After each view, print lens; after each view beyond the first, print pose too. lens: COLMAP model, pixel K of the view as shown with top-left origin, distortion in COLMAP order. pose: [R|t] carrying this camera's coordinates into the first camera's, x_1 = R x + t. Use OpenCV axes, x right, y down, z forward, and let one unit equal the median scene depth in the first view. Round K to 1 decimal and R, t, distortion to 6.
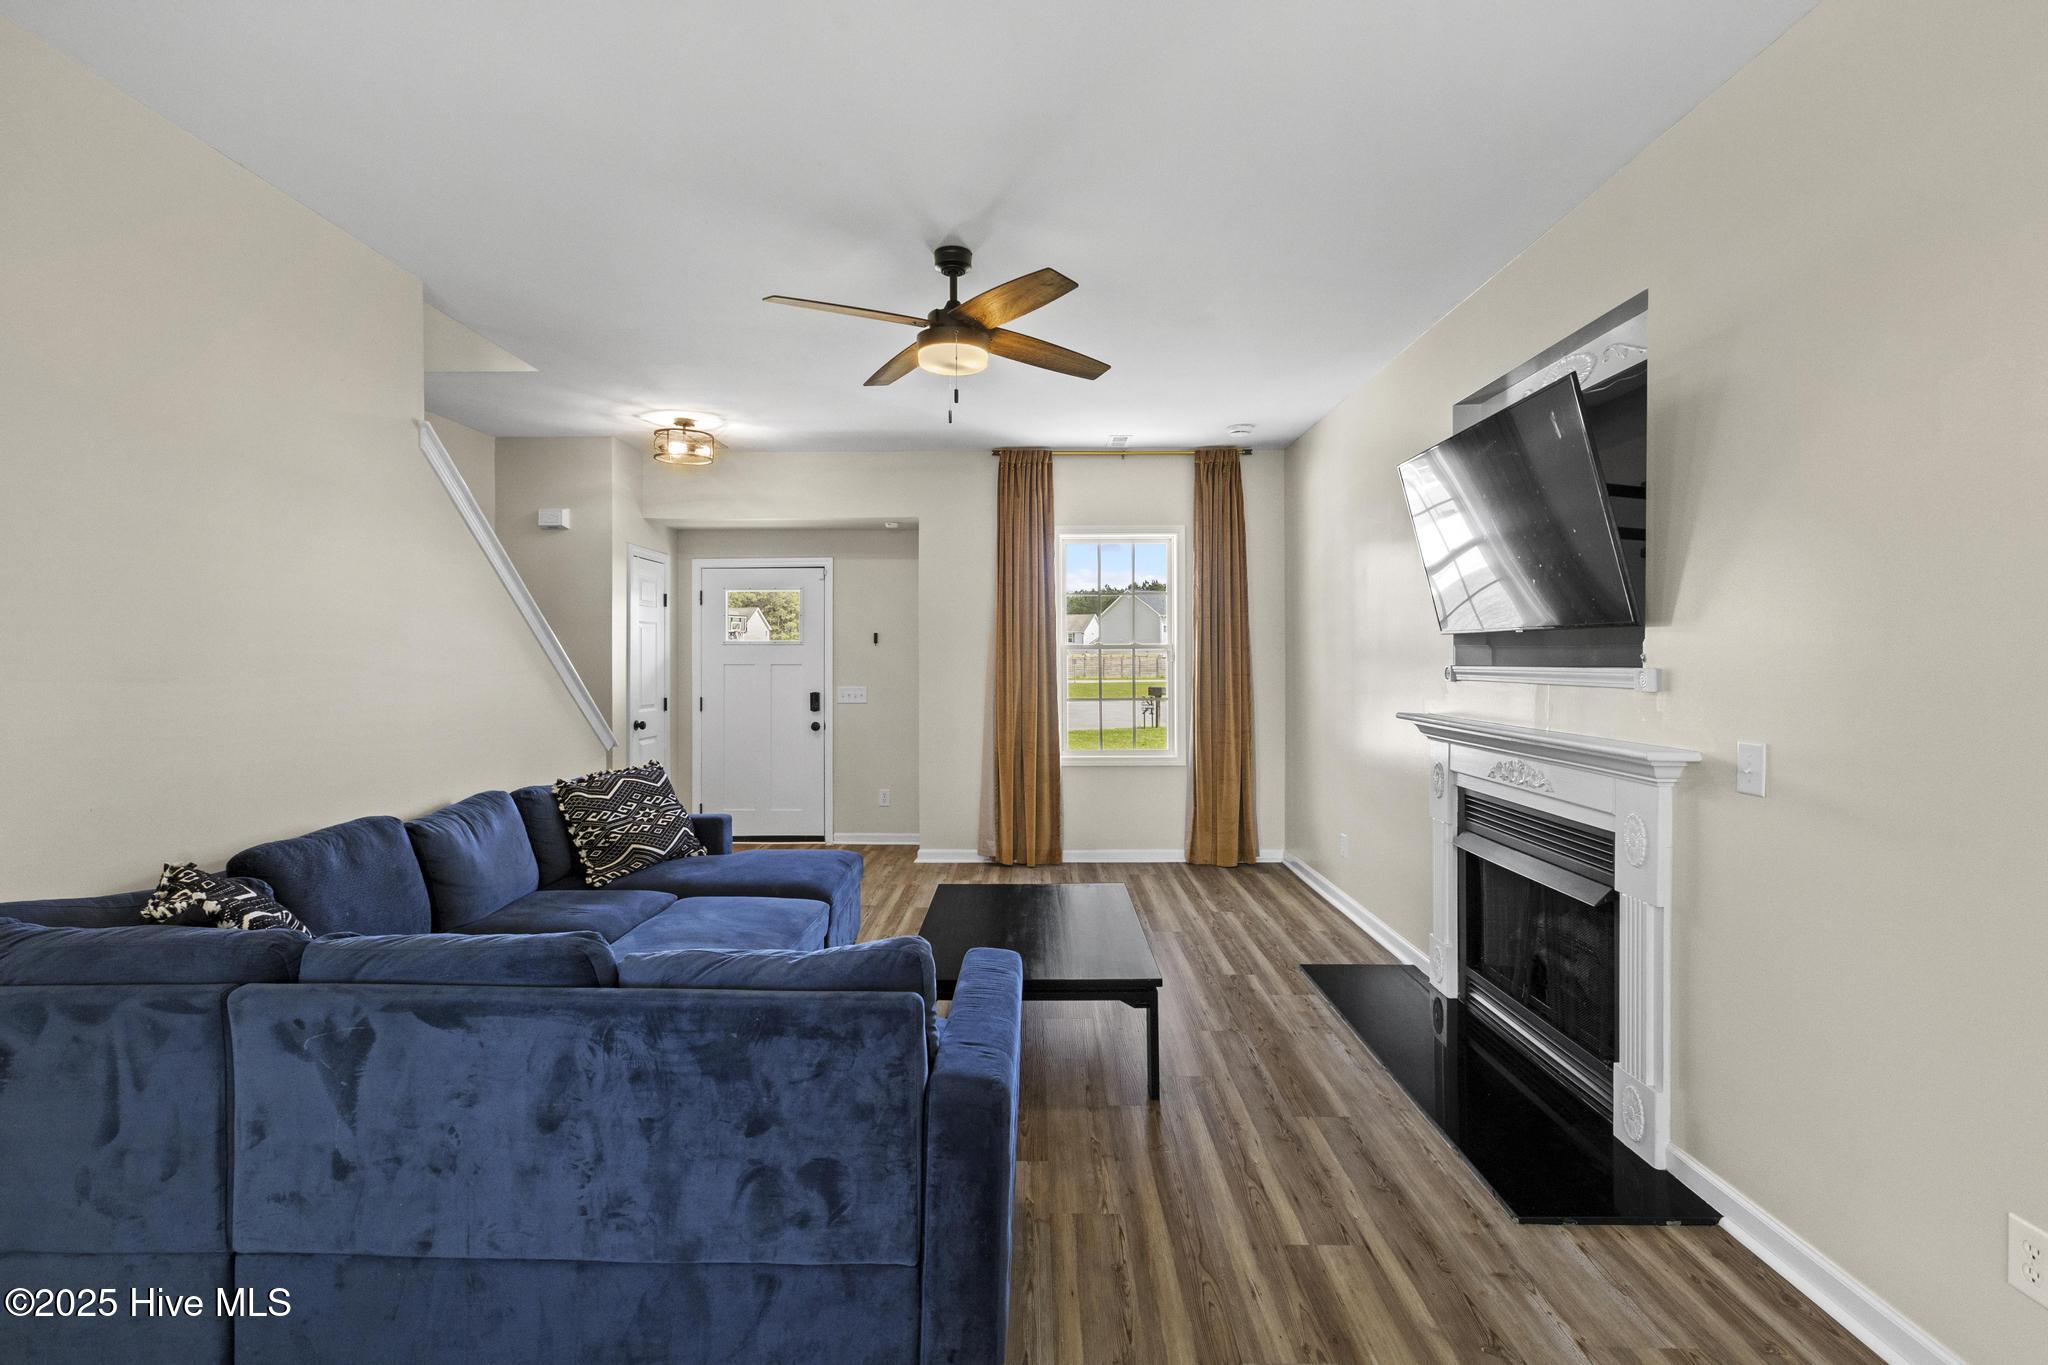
lens RADIAL K [[936.6, 0, 1027.7], [0, 936.6, 658.4], [0, 0, 1]] dist [0.002320, 0.000475]
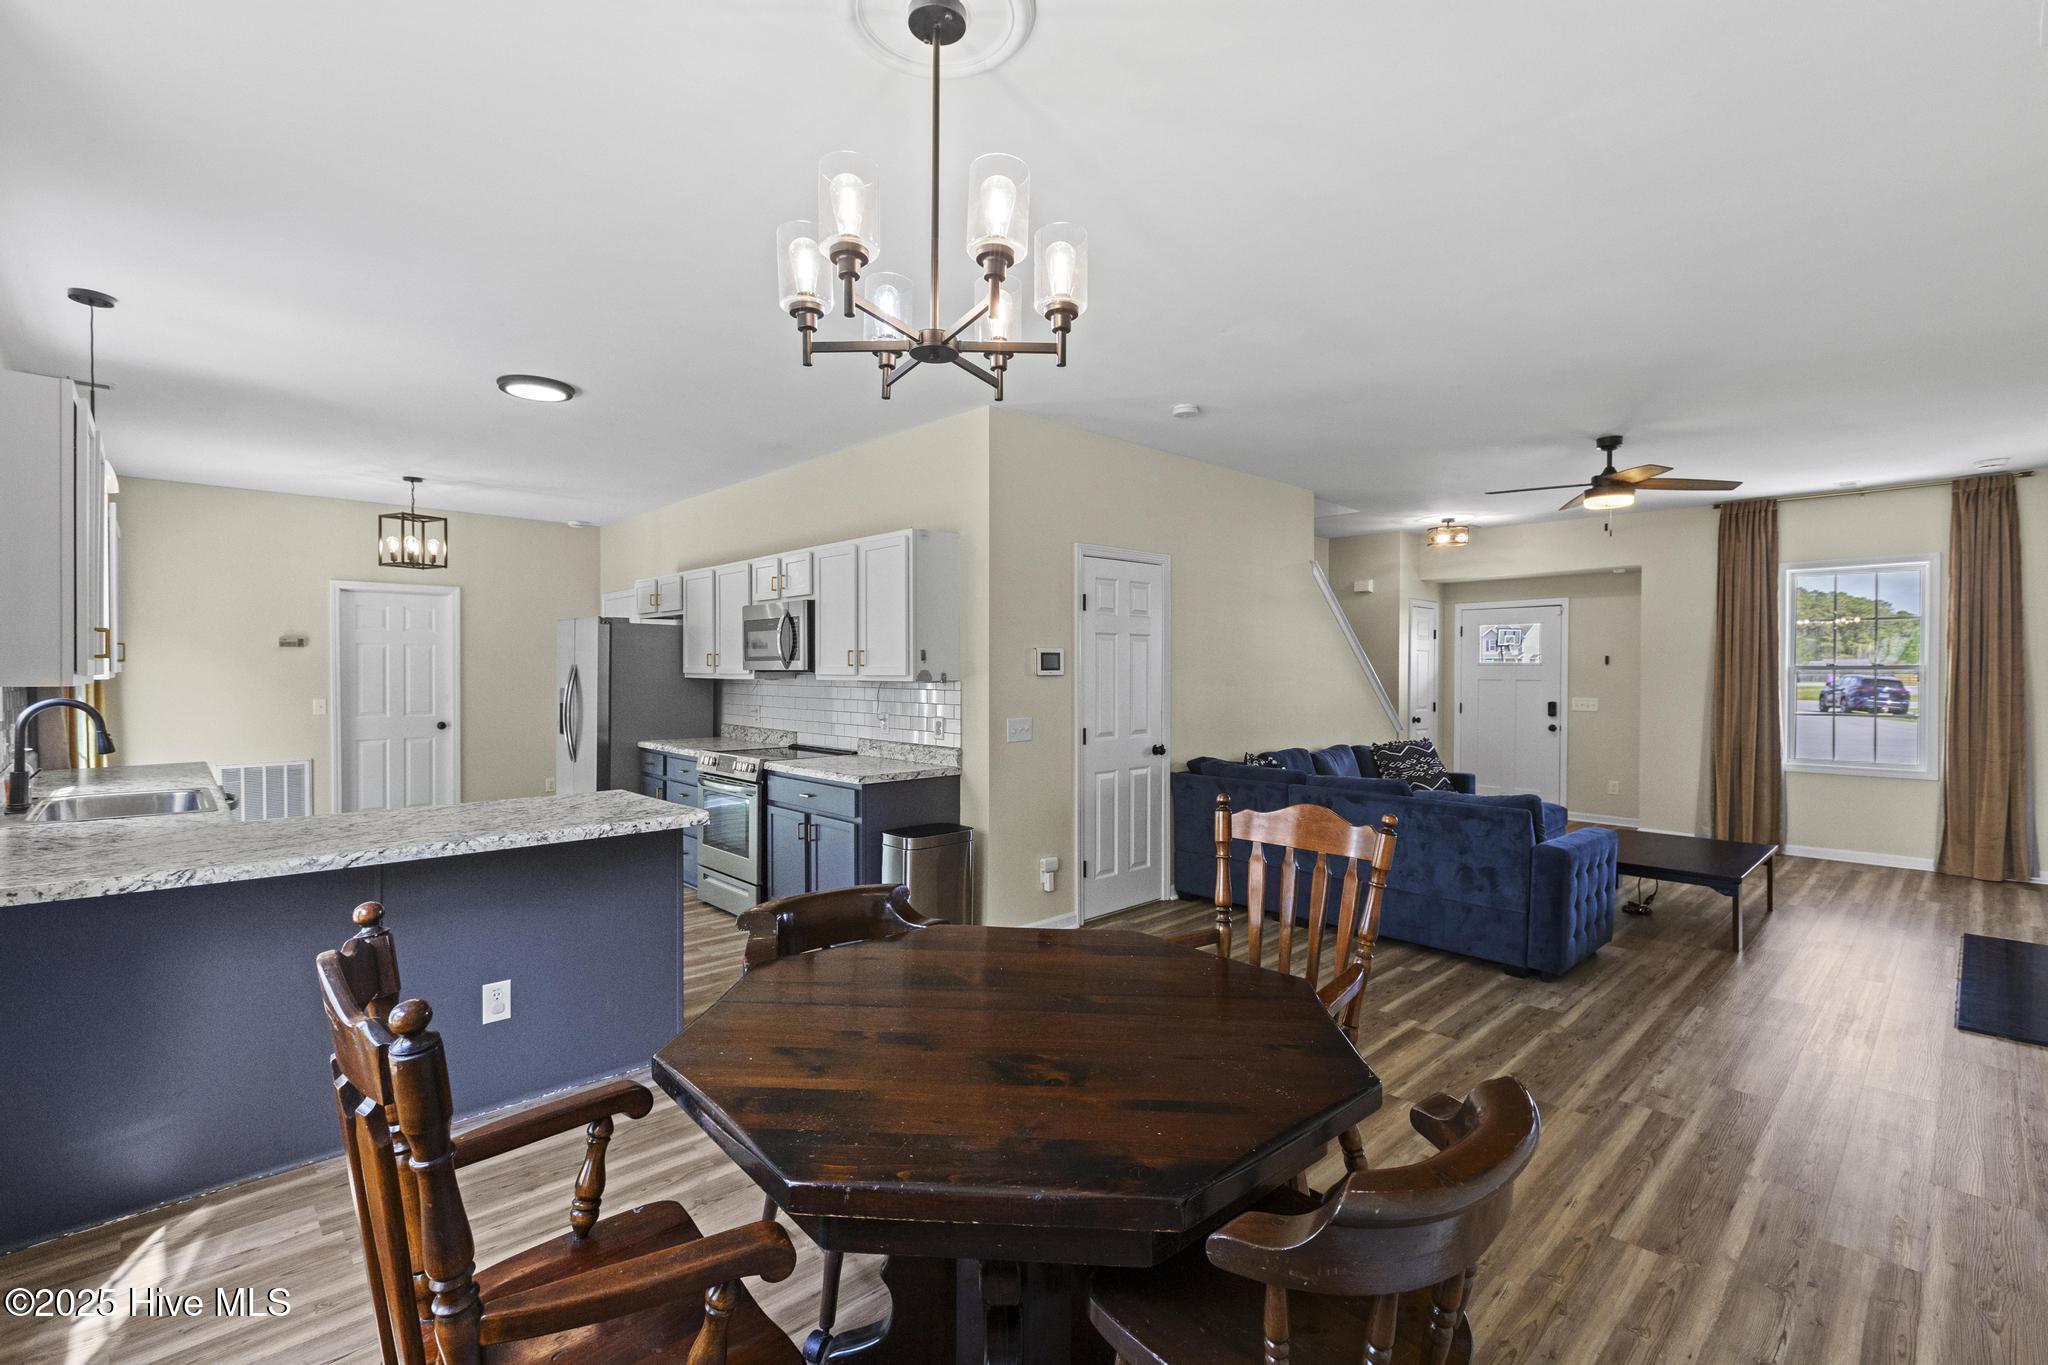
lens RADIAL K [[903.3, 0, 1024.0], [0, 903.3, 682.5], [0, 0, 1]] dist [-0.001811, -0.000534]
pose [[0.697431, 0.012344, -0.716545, 0.204785], [-0.002694, 0.999890, 0.014603, -0.009006], [0.716646, -0.008254, 0.697388, -0.513867]]
